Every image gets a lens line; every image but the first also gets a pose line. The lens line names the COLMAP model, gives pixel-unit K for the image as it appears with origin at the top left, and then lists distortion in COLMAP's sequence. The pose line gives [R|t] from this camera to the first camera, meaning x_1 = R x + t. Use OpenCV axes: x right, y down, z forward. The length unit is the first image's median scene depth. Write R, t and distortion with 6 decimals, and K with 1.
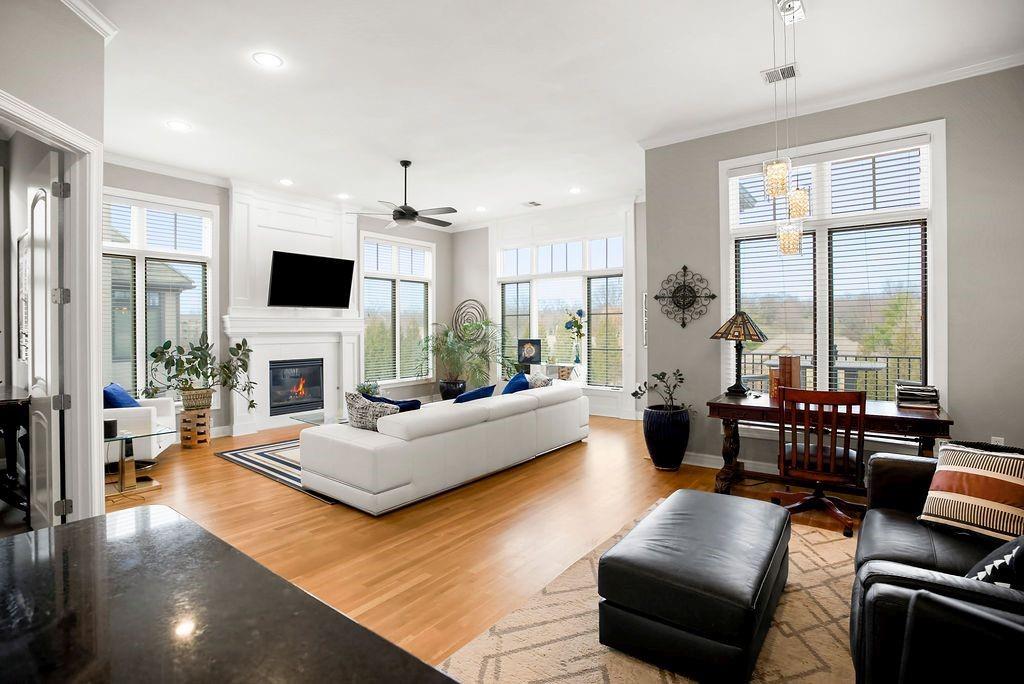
lens RADIAL K [[492.7, 0, 510.2], [0, 492.7, 329.6], [0, 0, 1]] dist [-0.051064, 0.000309]
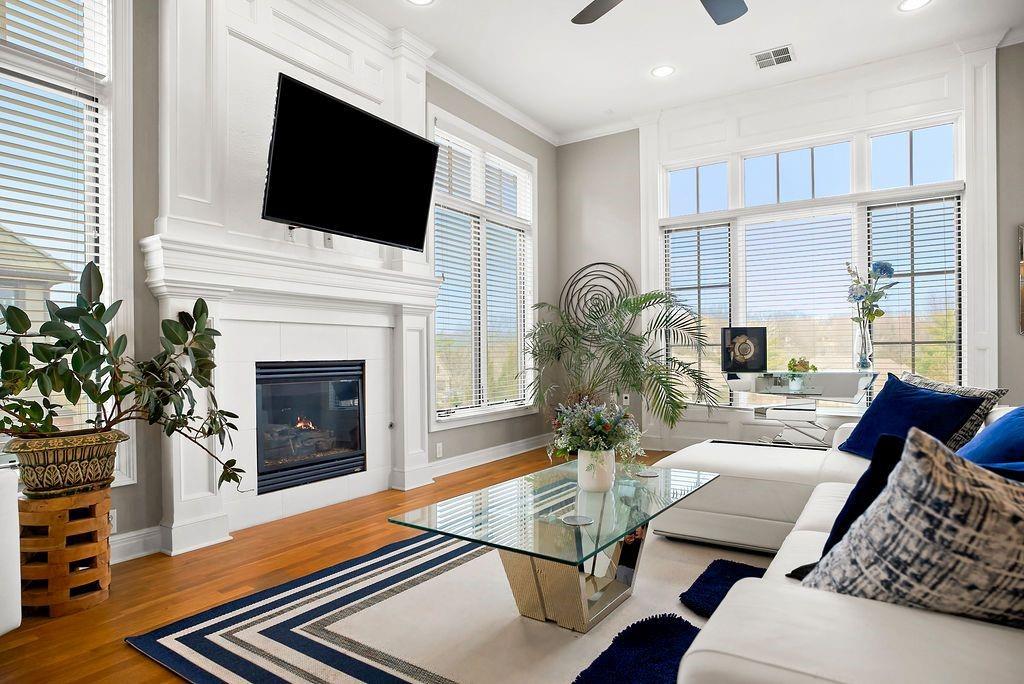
lens RADIAL K [[585.8, 0, 512.6], [0, 585.8, 355.5], [0, 0, 1]] dist [-0.030515, 0.001421]
pose [[0.997601, -0.005221, 0.069036, -0.335068], [0.005275, 0.999986, -0.000600, 0.065134], [-0.069032, 0.000963, 0.997614, 0.525767]]
